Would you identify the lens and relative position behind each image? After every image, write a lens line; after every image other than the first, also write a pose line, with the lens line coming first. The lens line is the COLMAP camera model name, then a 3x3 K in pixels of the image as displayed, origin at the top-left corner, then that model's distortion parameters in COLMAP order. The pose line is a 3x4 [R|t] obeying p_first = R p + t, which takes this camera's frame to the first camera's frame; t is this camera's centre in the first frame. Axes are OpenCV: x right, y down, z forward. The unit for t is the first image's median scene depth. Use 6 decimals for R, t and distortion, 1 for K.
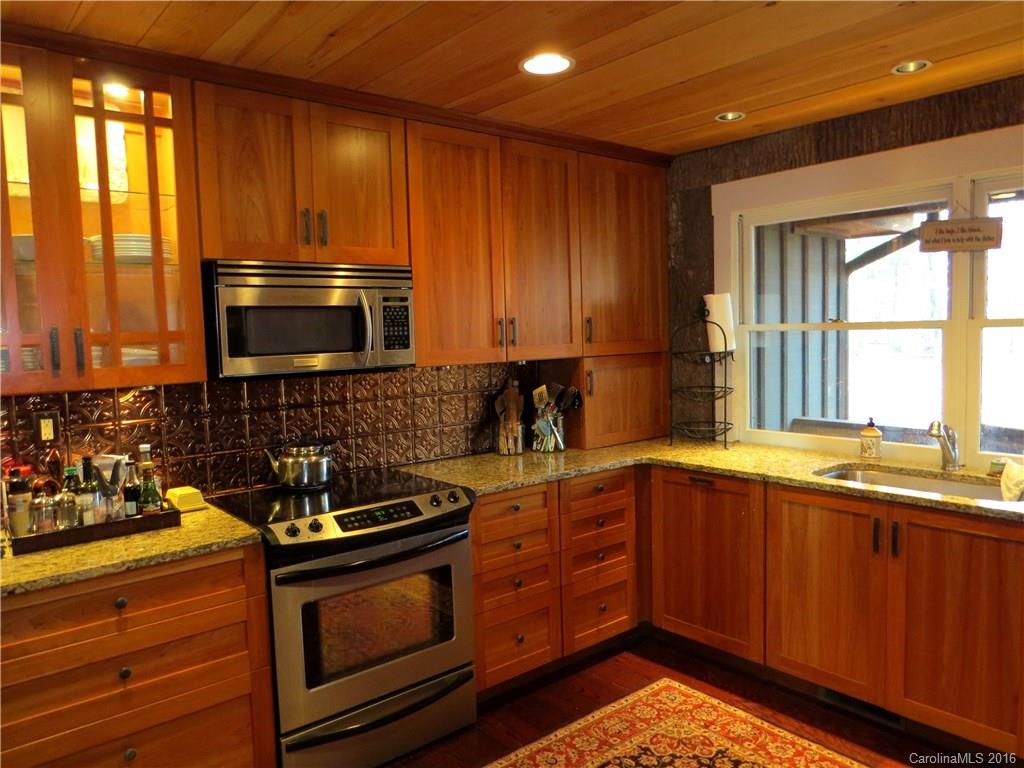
lens RADIAL K [[728.2, 0, 519.4], [0, 728.2, 382.6], [0, 0, 1]] dist [-0.029107, 0.001955]
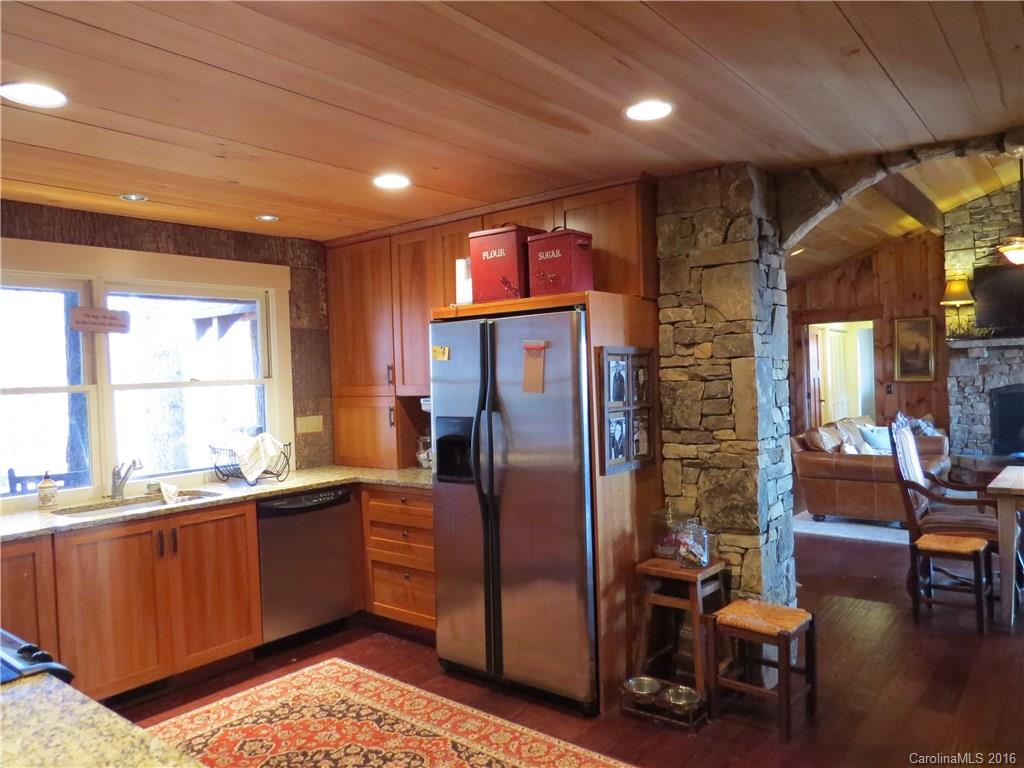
lens RADIAL K [[728.2, 0, 518.7], [0, 728.2, 383.0], [0, 0, 1]] dist [-0.029107, 0.001955]
pose [[-0.166952, 0.012552, 0.985885, -0.836447], [0.107990, 0.994136, 0.005630, -0.016144], [-0.980033, 0.107405, -0.167329, 0.494536]]
